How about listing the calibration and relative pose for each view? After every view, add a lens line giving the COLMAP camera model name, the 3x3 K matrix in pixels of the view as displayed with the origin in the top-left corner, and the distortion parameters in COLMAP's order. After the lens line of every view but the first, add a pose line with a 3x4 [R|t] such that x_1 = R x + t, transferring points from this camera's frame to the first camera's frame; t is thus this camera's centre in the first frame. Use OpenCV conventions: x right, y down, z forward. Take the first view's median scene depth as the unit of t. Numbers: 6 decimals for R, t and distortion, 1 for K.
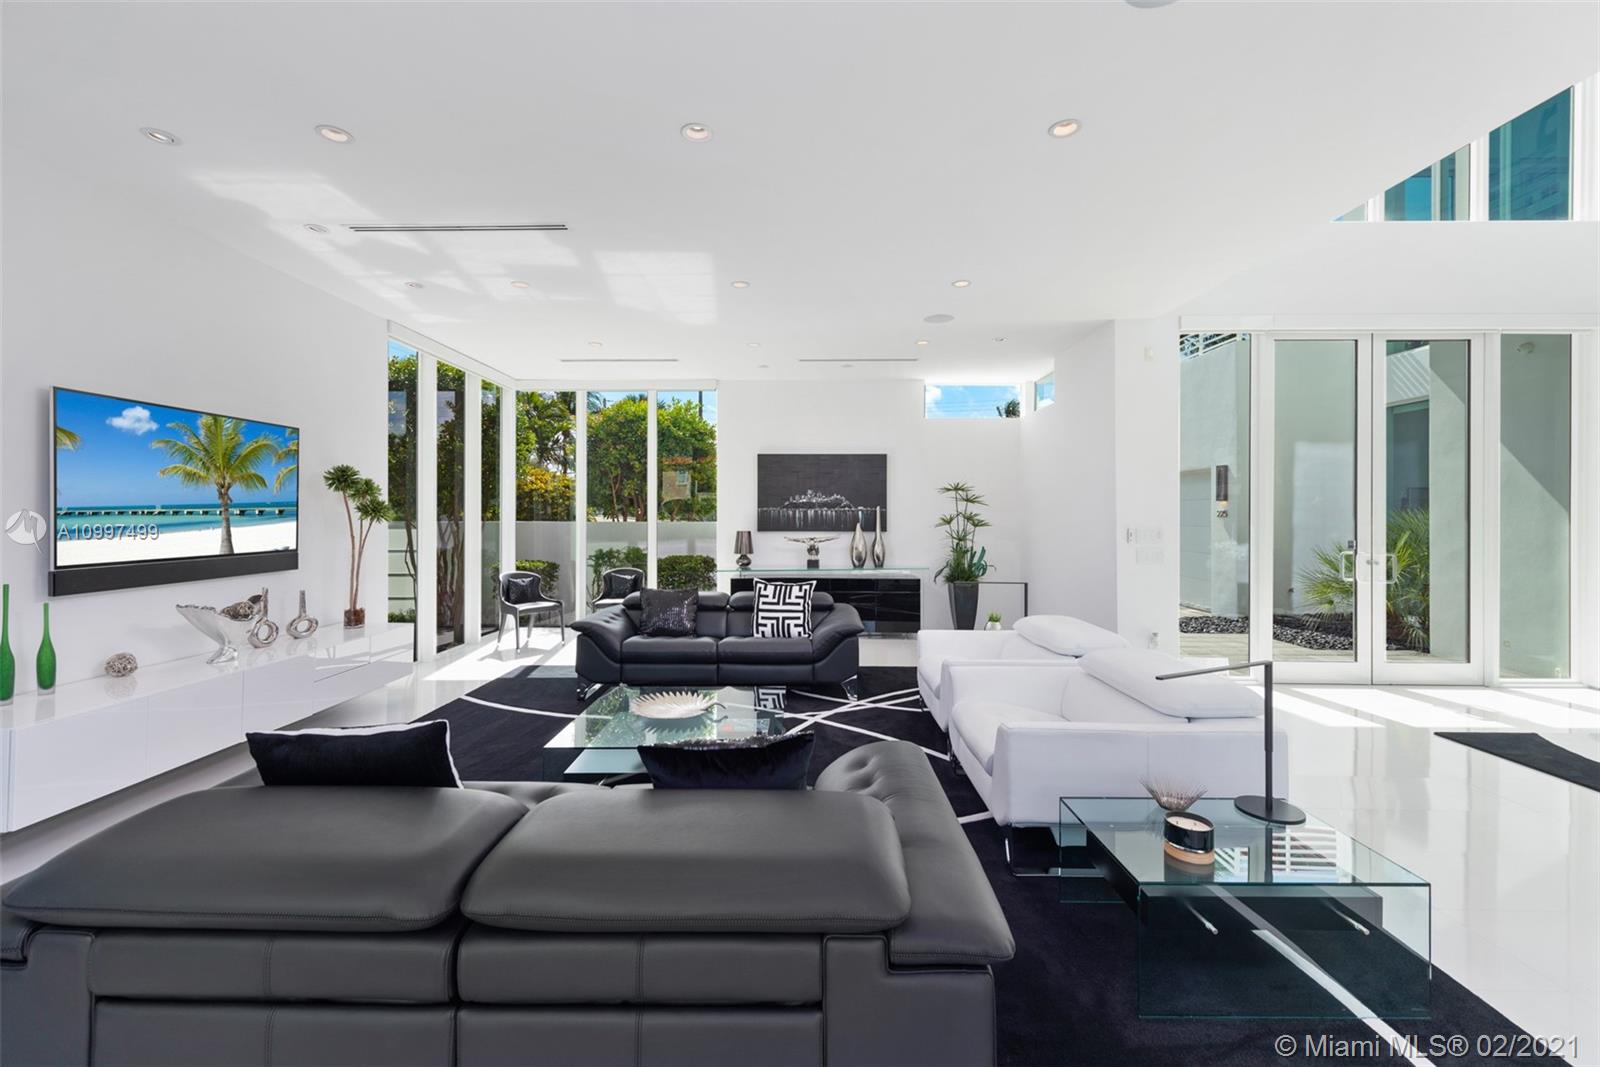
lens RADIAL K [[648.1, 0, 784.6], [0, 648.1, 519.2], [0, 0, 1]] dist [0.004132, -0.001607]
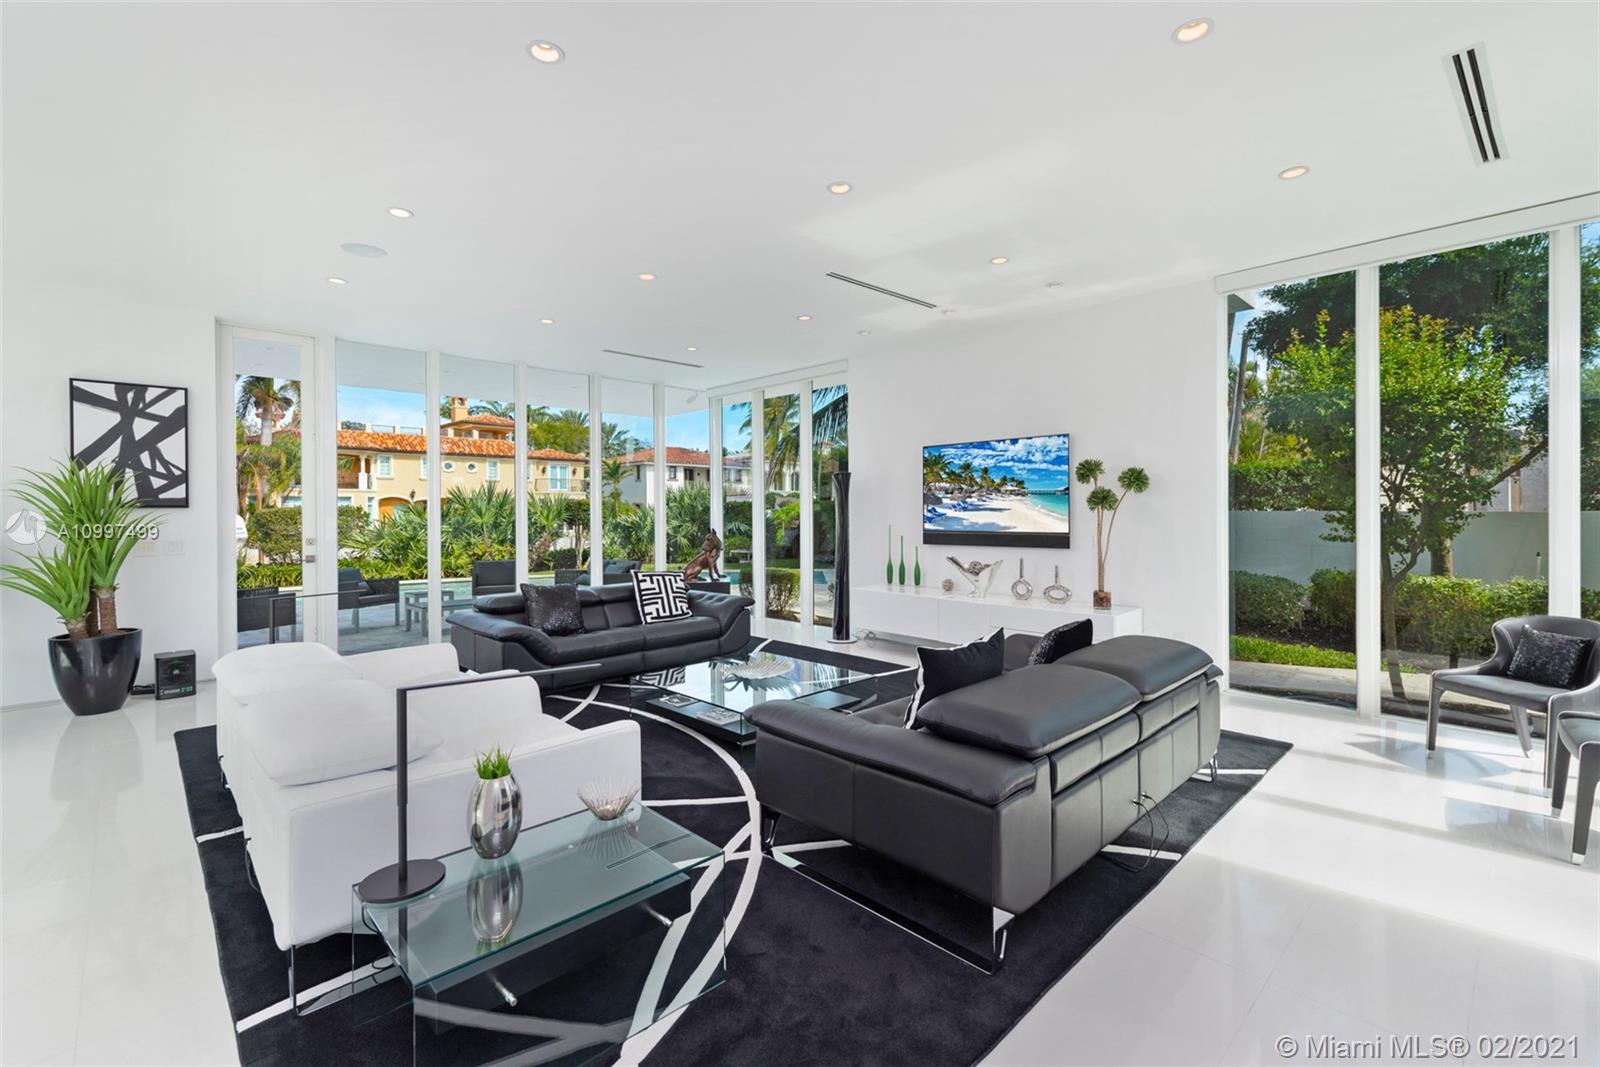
lens RADIAL K [[710.2, 0, 793.9], [0, 710.2, 509.3], [0, 0, 1]] dist [0.011870, 0.000091]
pose [[-0.695512, 0.000888, -0.718514, 0.342912], [0.004612, 0.999984, -0.003229, 0.002971], [0.718500, -0.005560, -0.695505, 0.922912]]
